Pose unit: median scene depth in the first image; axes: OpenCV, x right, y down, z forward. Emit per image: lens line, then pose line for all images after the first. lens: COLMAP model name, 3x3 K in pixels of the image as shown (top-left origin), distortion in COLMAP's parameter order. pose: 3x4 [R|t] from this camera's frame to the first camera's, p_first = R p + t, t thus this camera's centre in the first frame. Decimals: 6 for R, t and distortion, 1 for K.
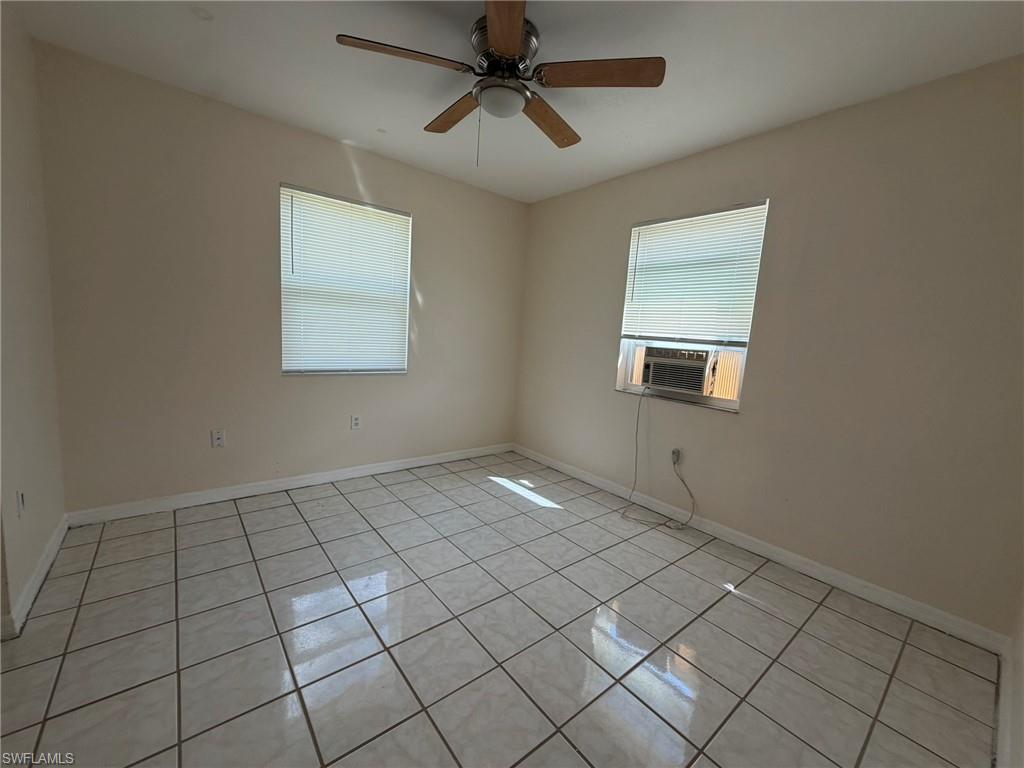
lens RADIAL K [[408.9, 0, 508.7], [0, 408.9, 383.4], [0, 0, 1]] dist [0.002473, 0.000372]
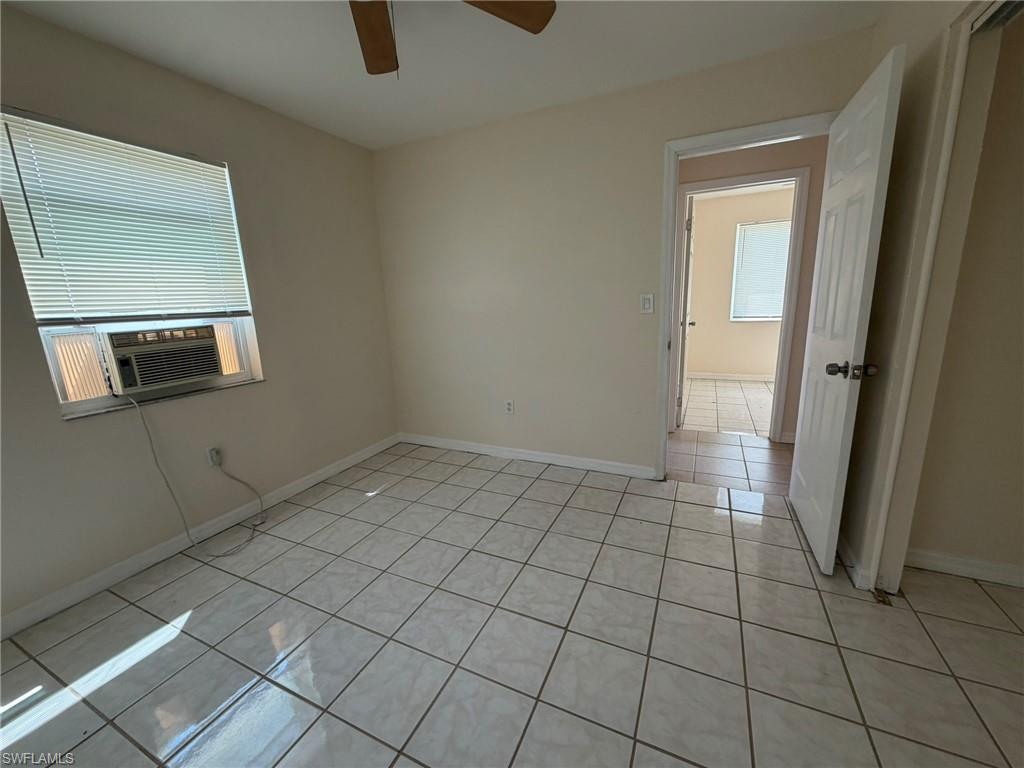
lens RADIAL K [[408.9, 0, 511.6], [0, 408.9, 387.4], [0, 0, 1]] dist [0.002473, 0.000372]
pose [[-0.434226, -0.243014, 0.867405, -0.563585], [0.121738, 0.938259, 0.323807, -0.156837], [-0.892540, 0.246201, -0.377833, 0.780789]]
